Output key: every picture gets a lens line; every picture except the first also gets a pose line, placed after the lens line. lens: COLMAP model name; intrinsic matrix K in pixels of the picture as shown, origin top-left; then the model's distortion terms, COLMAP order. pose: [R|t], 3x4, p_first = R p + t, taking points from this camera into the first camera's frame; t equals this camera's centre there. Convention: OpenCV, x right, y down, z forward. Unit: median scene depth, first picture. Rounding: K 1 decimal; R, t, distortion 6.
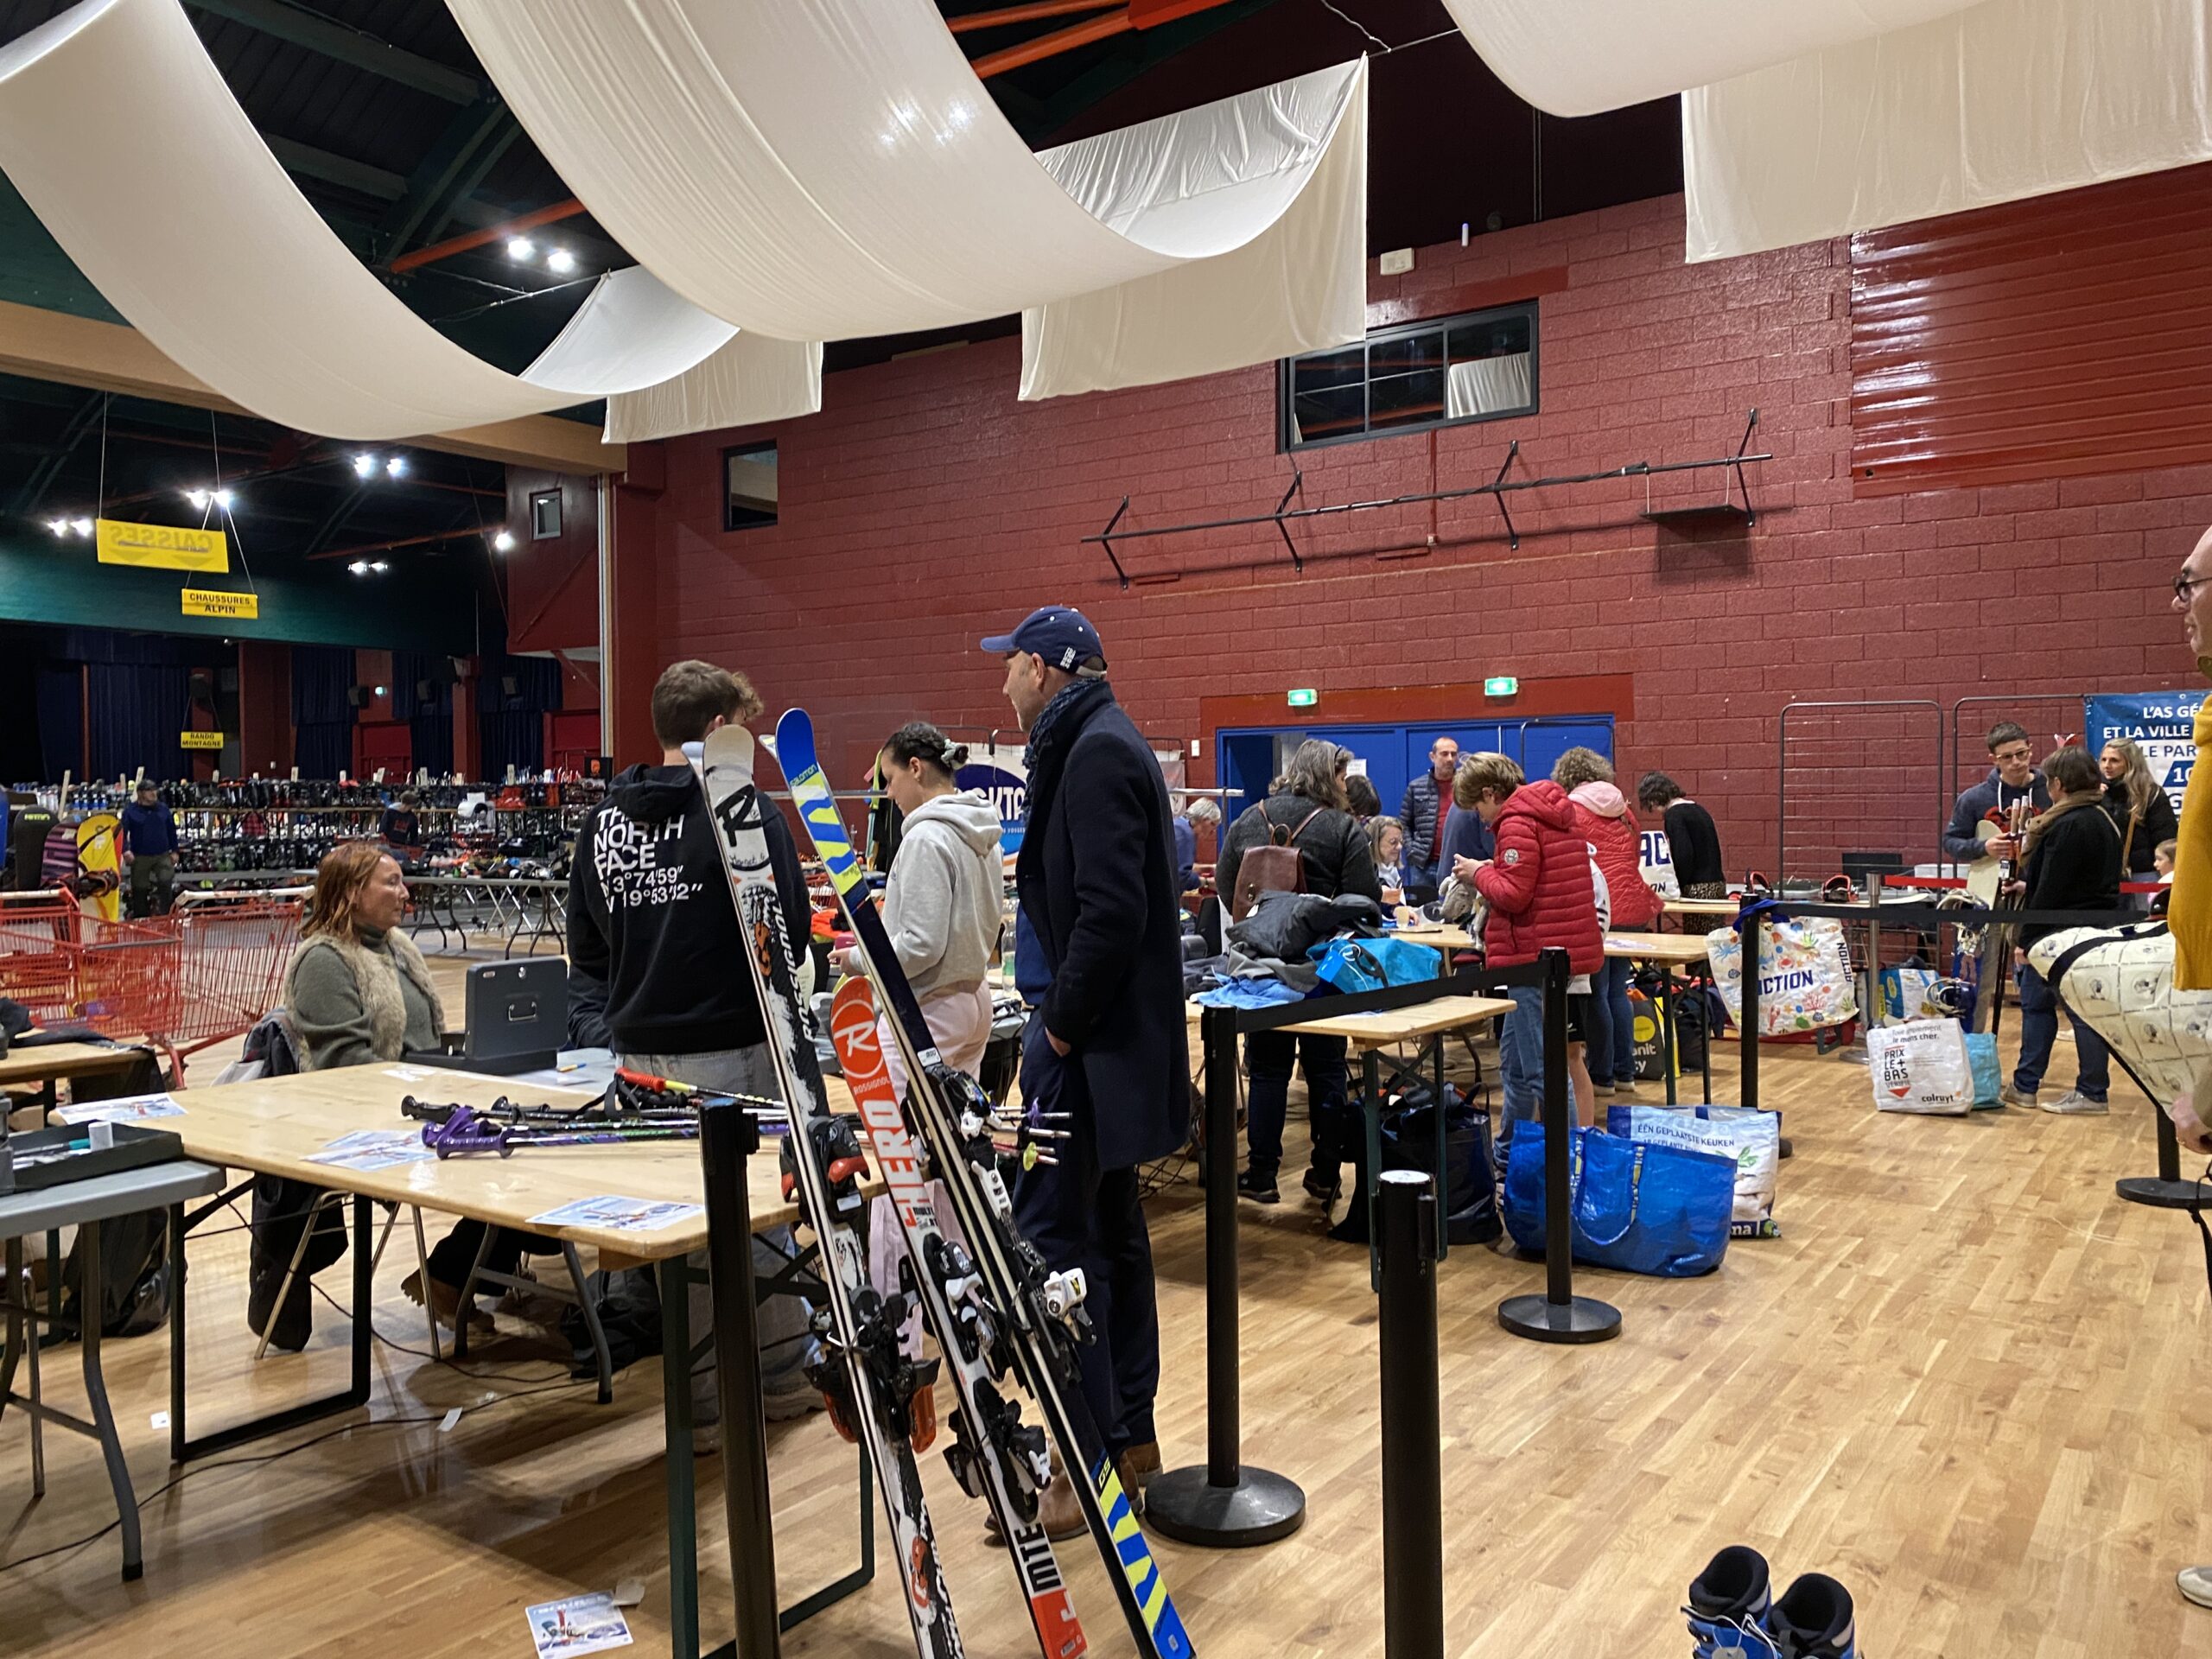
lens RADIAL K [[1678.2, 0, 1106.8], [0, 1678.2, 826.6], [0, 0, 1]] dist [0.000616, 0.001085]
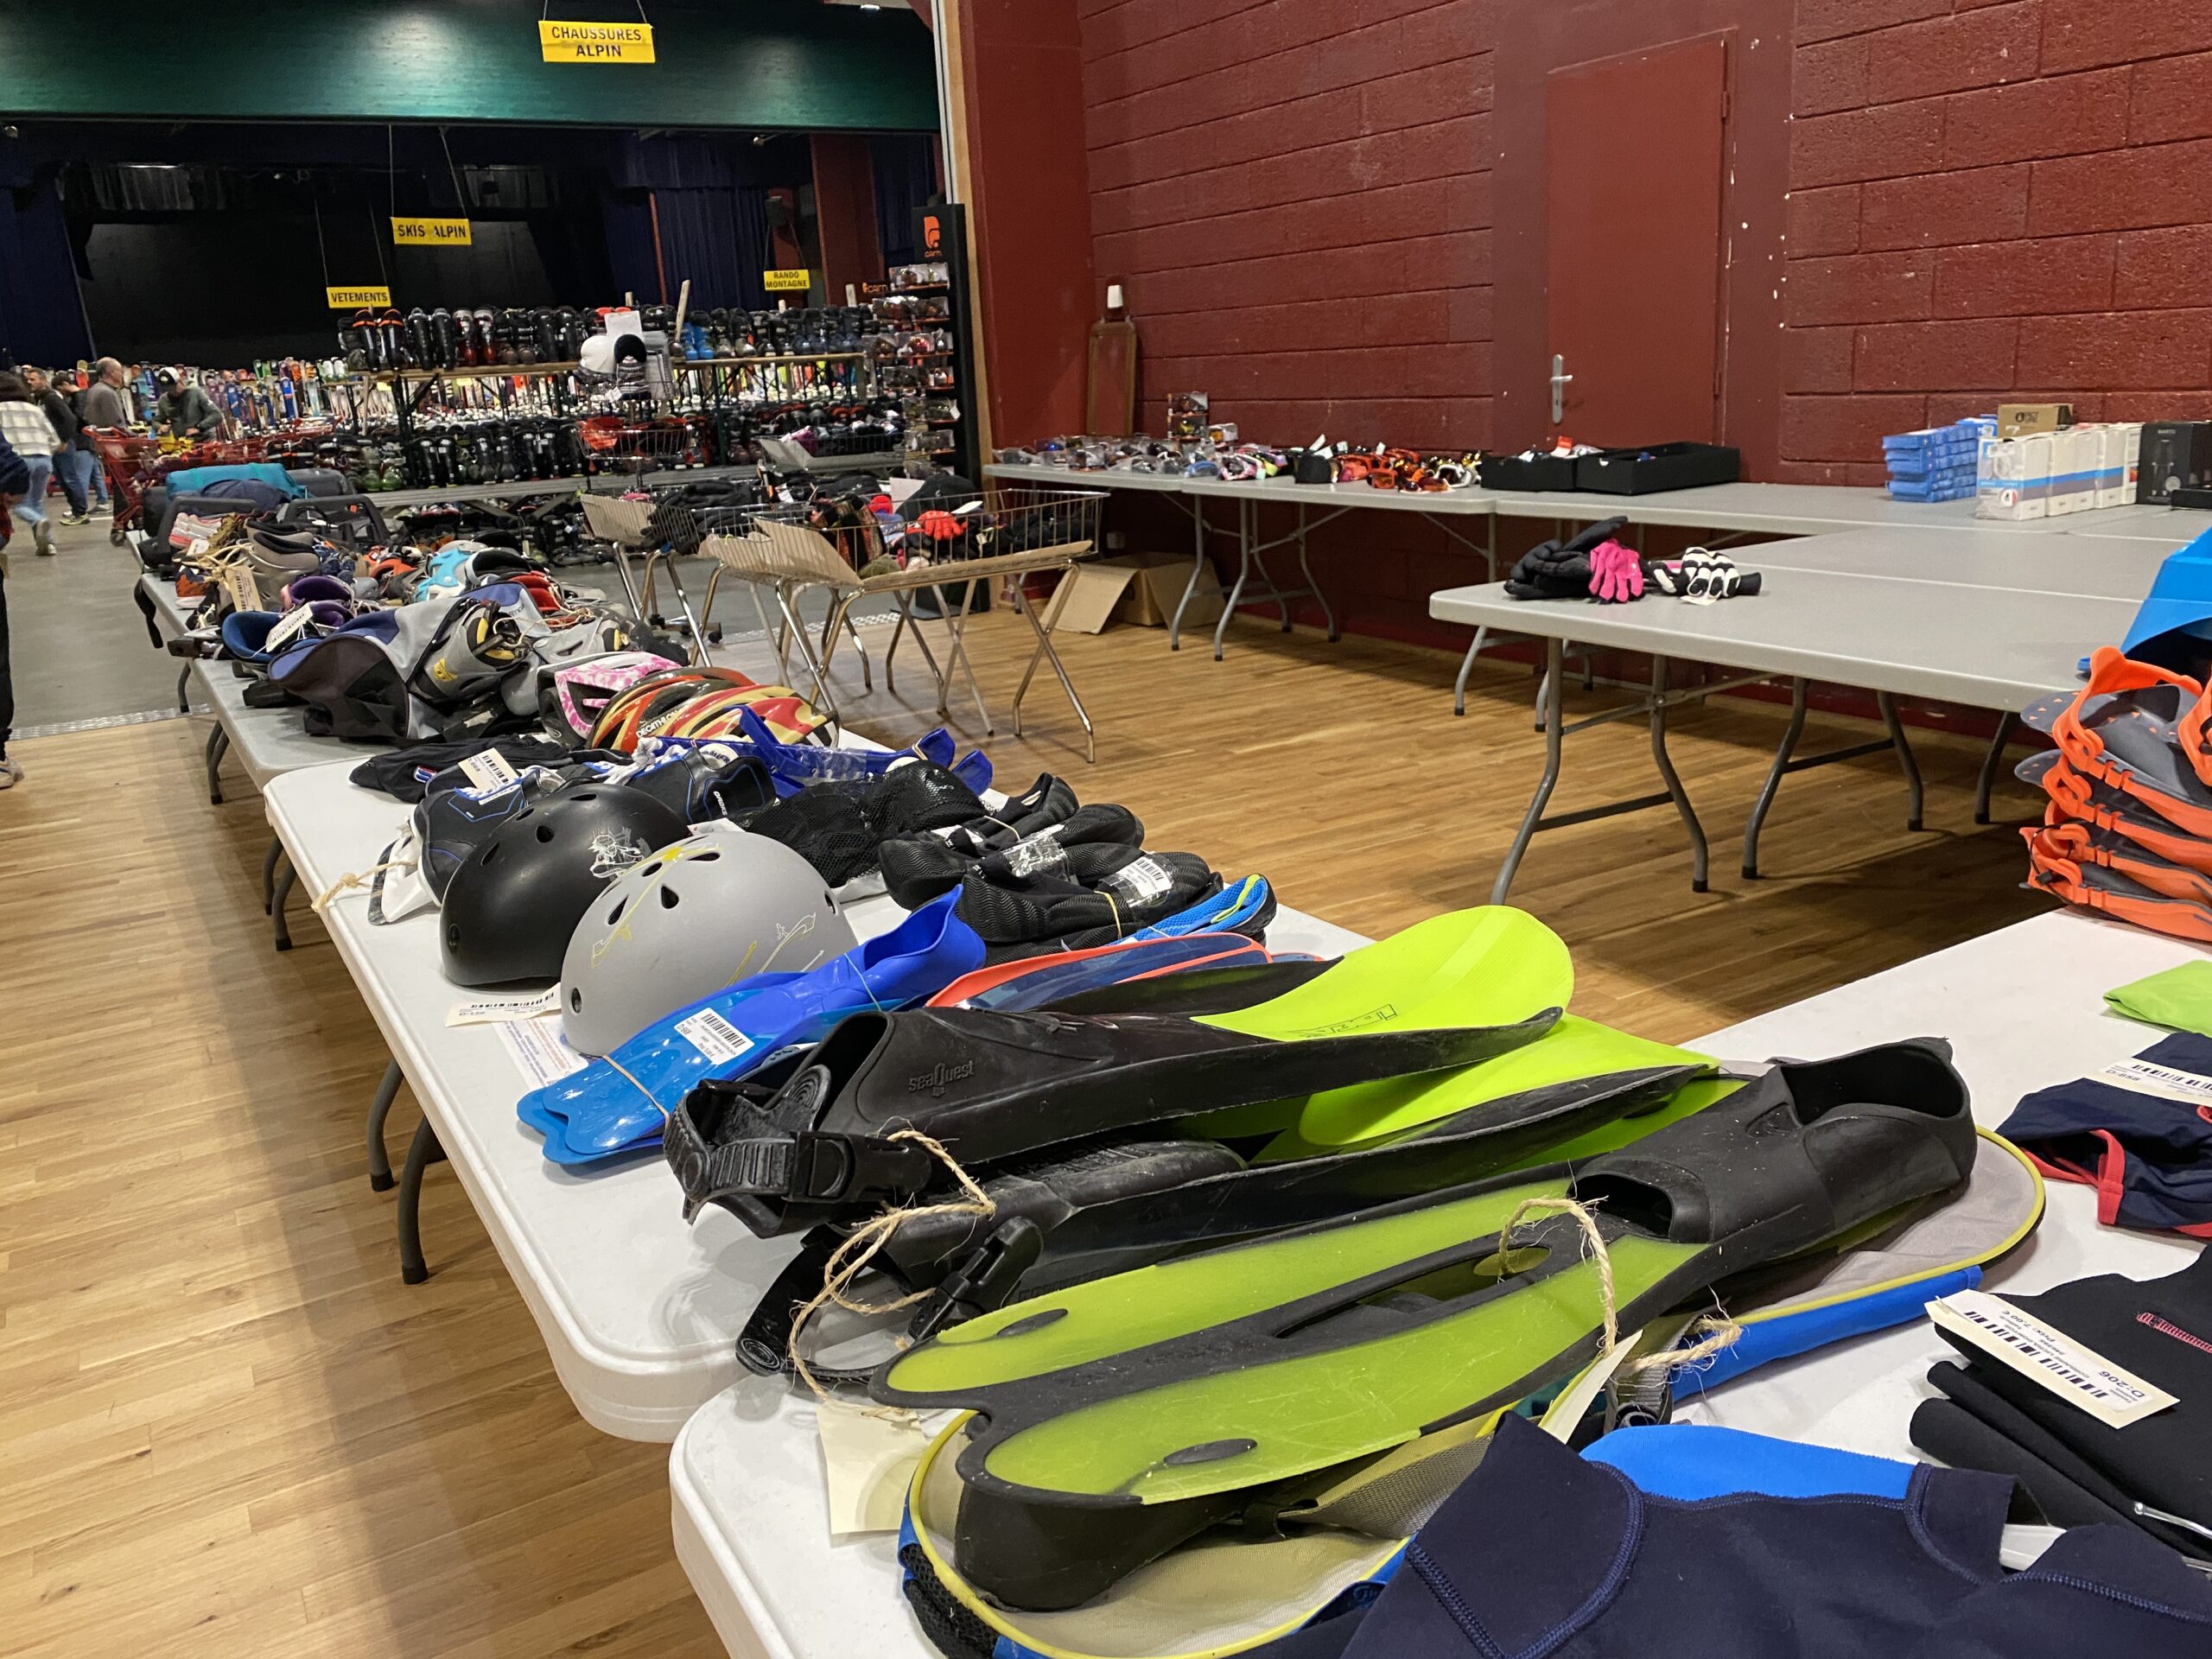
lens RADIAL K [[1678.2, 0, 1105.4], [0, 1678.2, 829.0], [0, 0, 1]] dist [0.000616, 0.001085]
pose [[0.913202, 0.074225, -0.400690, -0.064433], [0.036149, 0.964640, 0.261079, -0.000767], [0.405900, -0.252903, 0.878229, 0.434728]]
